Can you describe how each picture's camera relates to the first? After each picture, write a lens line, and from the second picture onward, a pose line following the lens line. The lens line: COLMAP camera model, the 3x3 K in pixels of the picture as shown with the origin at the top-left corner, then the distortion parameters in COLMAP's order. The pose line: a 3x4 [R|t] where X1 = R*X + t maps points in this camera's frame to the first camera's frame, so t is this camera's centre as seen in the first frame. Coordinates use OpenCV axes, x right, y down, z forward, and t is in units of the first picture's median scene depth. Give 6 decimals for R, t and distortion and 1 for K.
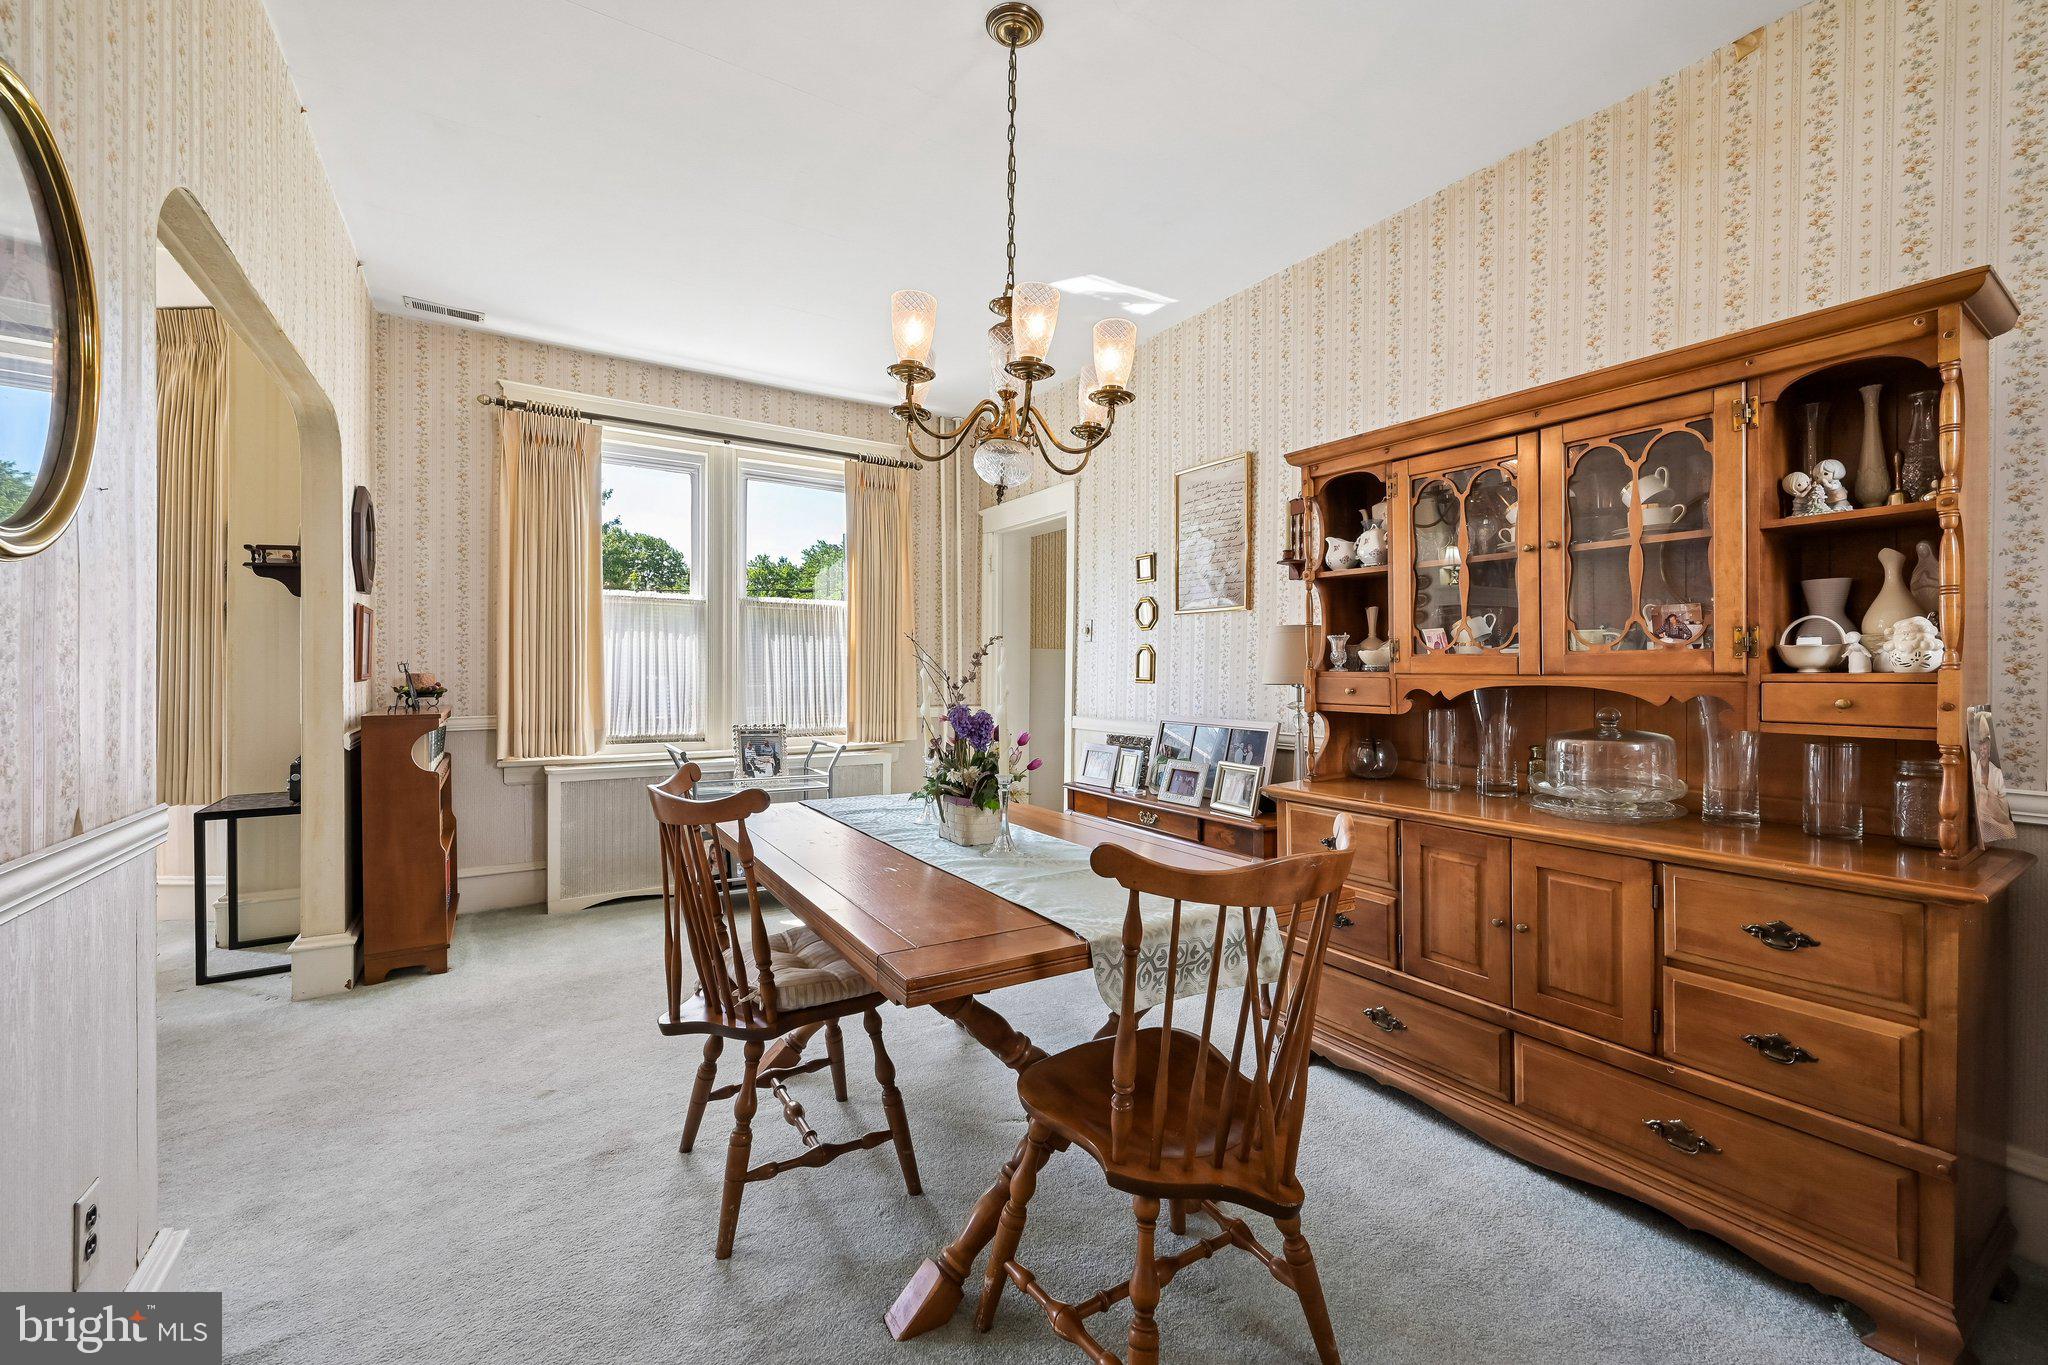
lens RADIAL K [[821.7, 0, 1032.6], [0, 821.7, 667.7], [0, 0, 1]] dist [0.002706, -0.000618]
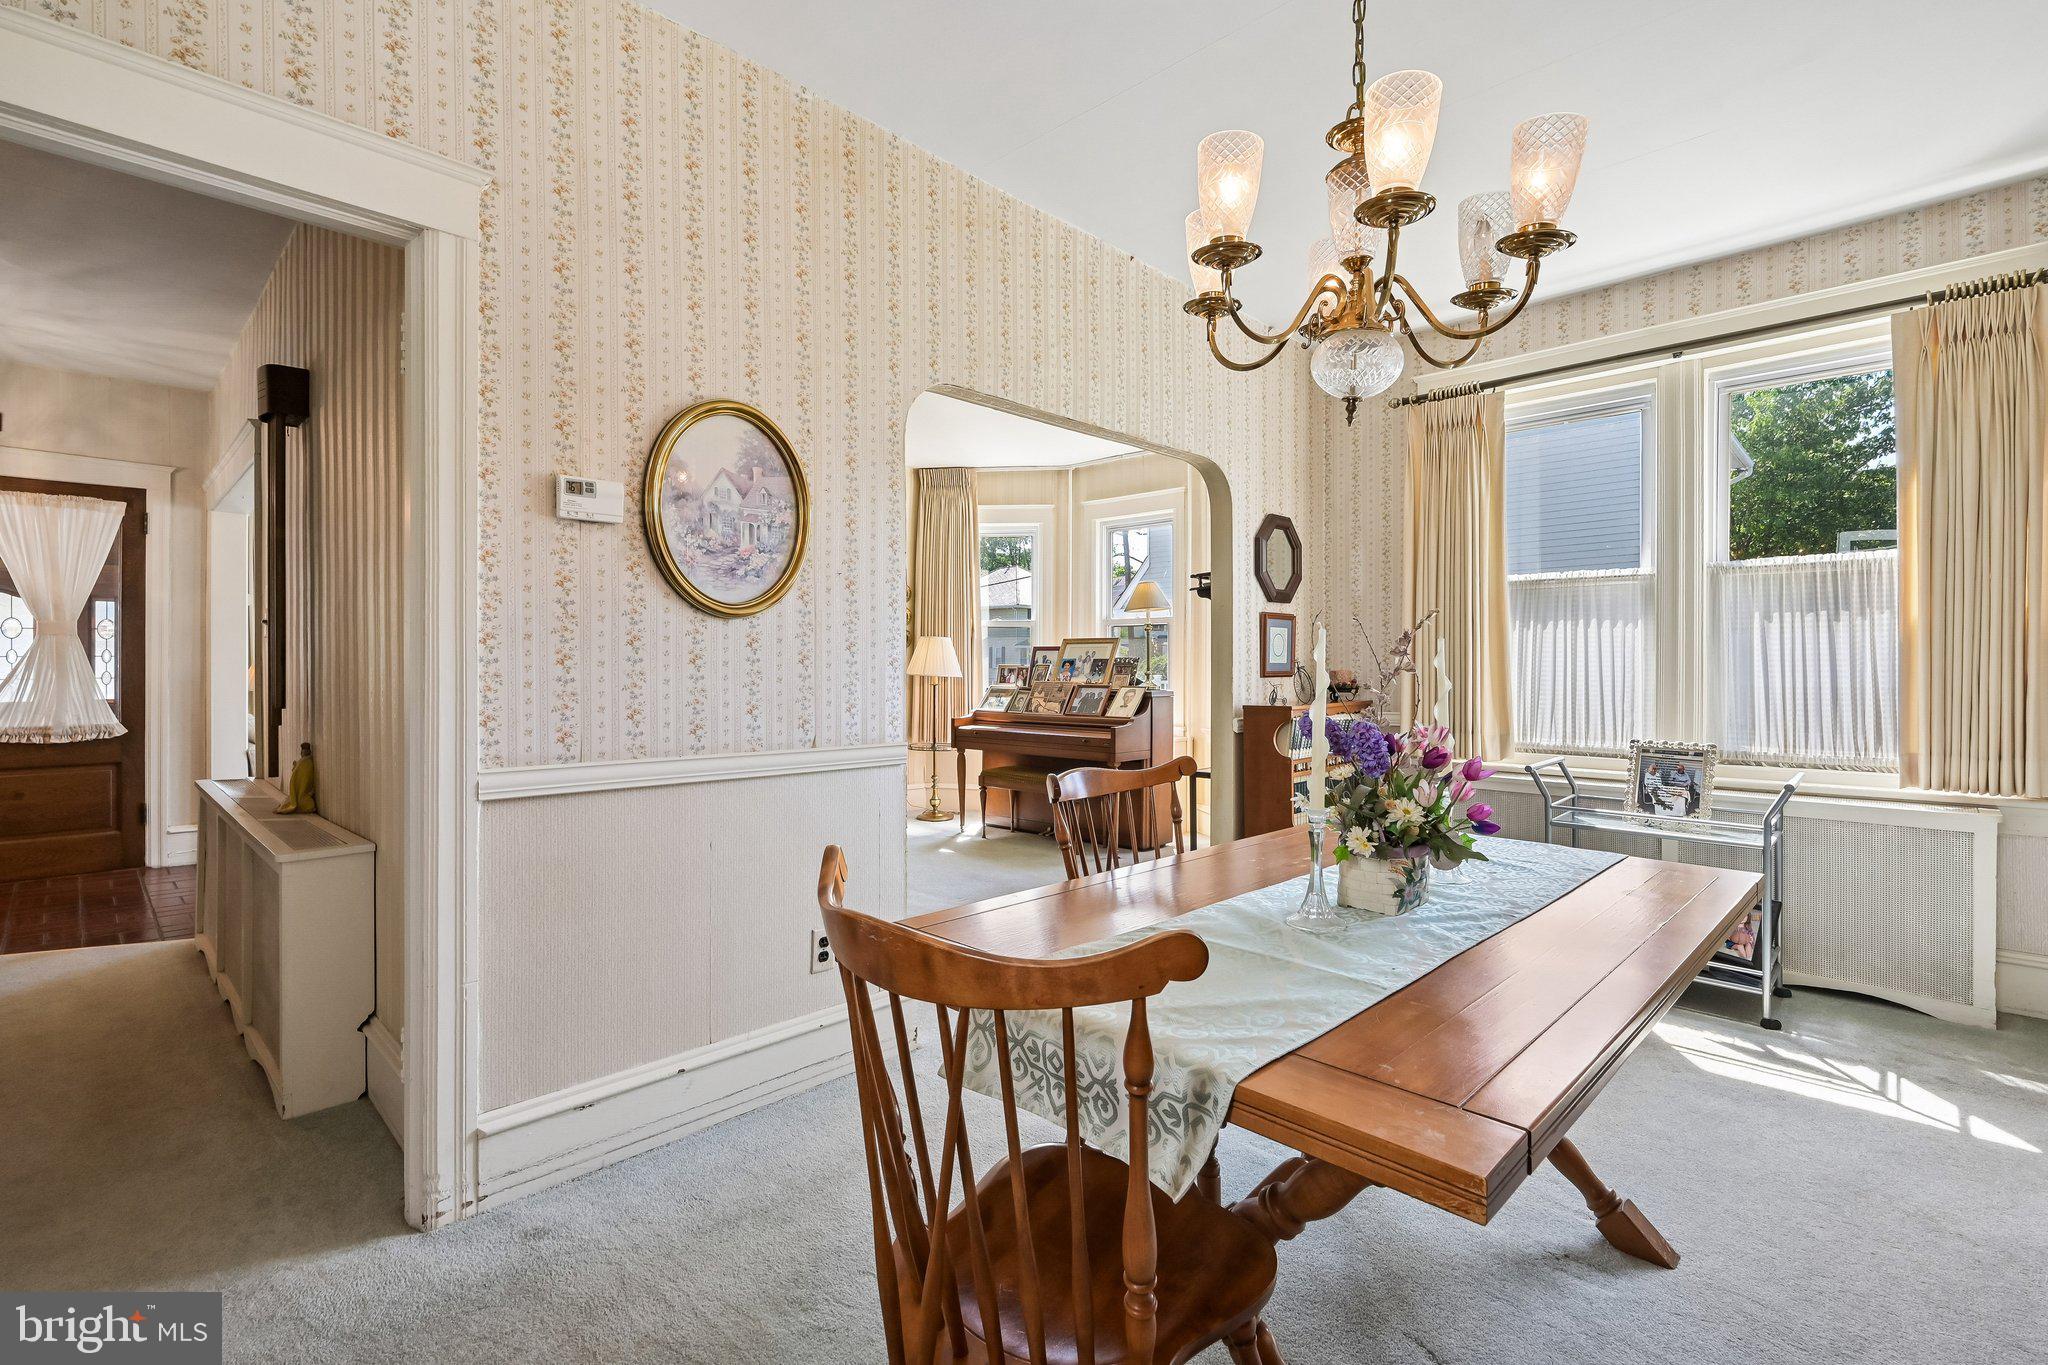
lens RADIAL K [[930.8, 0, 1030.1], [0, 930.8, 676.6], [0, 0, 1]] dist [0.001294, 0.000303]
pose [[0.230952, 0.003556, -0.972959, 0.316052], [0.003931, 0.999982, 0.004588, 0.005913], [0.972957, -0.004884, 0.230934, 0.257211]]
